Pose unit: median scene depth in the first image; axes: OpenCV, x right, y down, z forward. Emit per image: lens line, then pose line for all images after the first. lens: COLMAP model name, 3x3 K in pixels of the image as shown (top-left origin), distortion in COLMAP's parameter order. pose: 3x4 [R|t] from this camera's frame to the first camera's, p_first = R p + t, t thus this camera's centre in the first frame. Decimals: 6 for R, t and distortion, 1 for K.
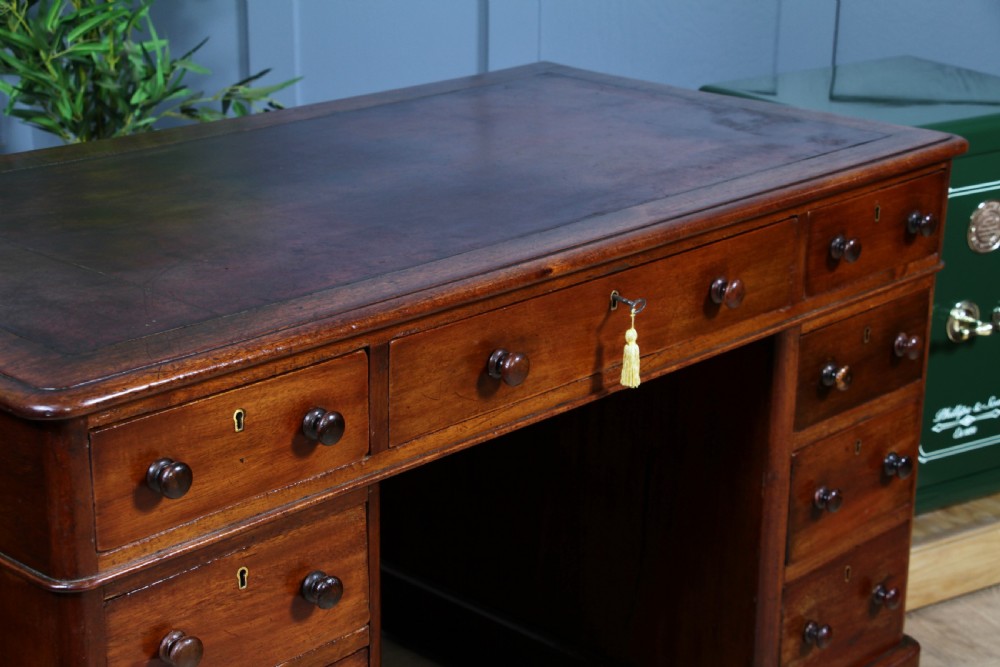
lens RADIAL K [[1858.1, 0, 500.2], [0, 1858.1, 362.3], [0, 0, 1]] dist [0.162498, 0.268542]
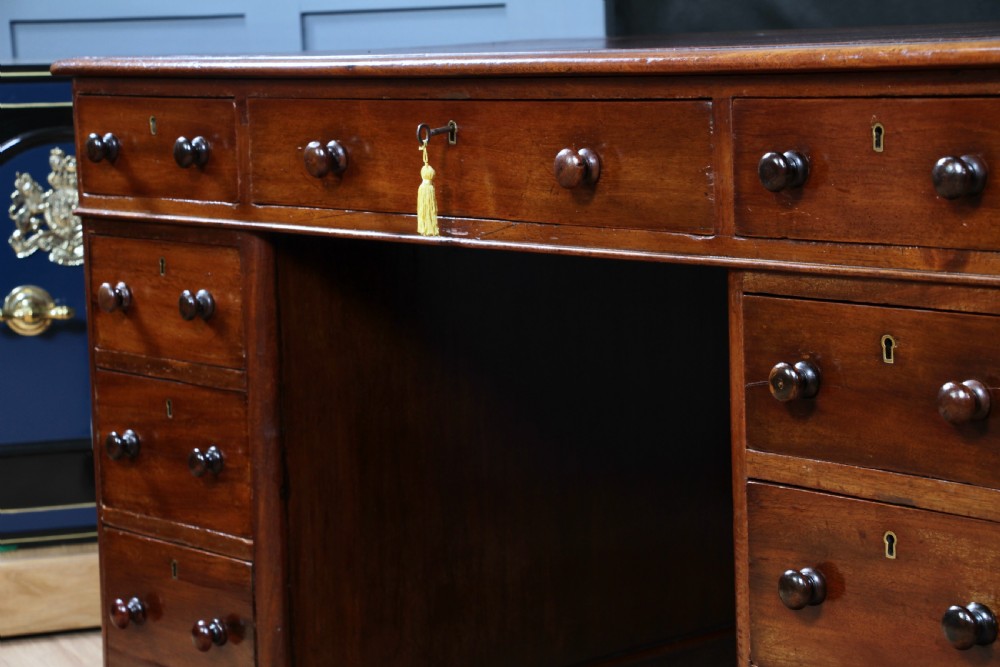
lens RADIAL K [[2508.4, 0, 464.9], [0, 2508.4, 335.7], [0, 0, 1]] dist [0.296561, 0.456441]
pose [[-0.126282, 0.122428, -0.984411, 1.344144], [-0.289080, 0.944742, 0.154578, -0.139156], [0.948939, 0.304094, -0.083913, 1.247564]]
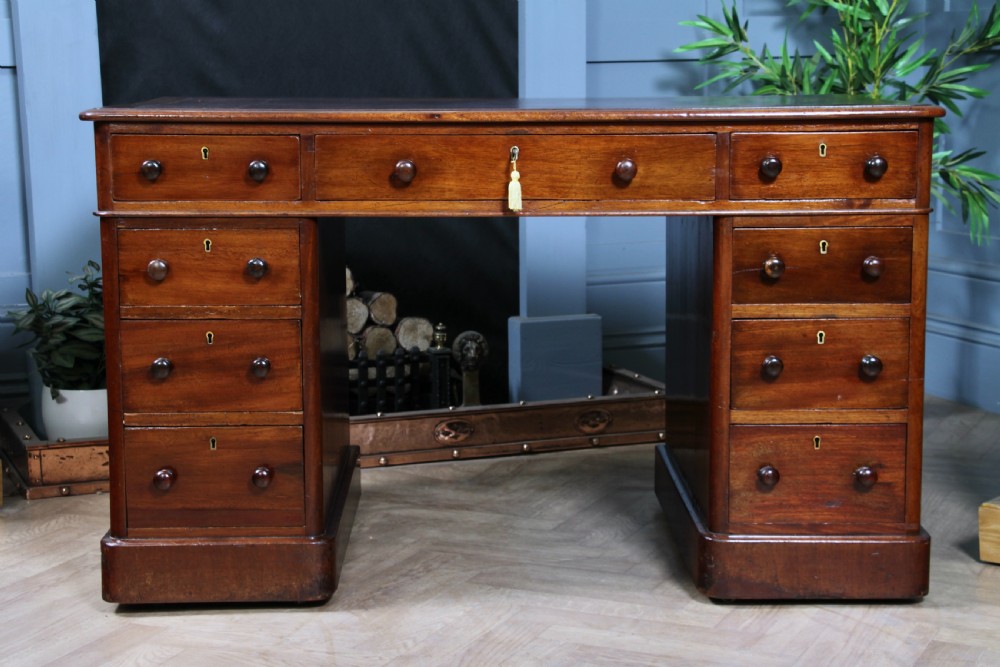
lens RADIAL K [[1875.7, 0, 584.7], [0, 1875.7, 333.0], [0, 0, 1]] dist [0.121052, 0.144023]
pose [[0.696036, 0.093120, -0.711943, 1.358889], [-0.223974, 0.970237, -0.092065, 0.268740], [0.682180, 0.223537, 0.696176, -0.020387]]
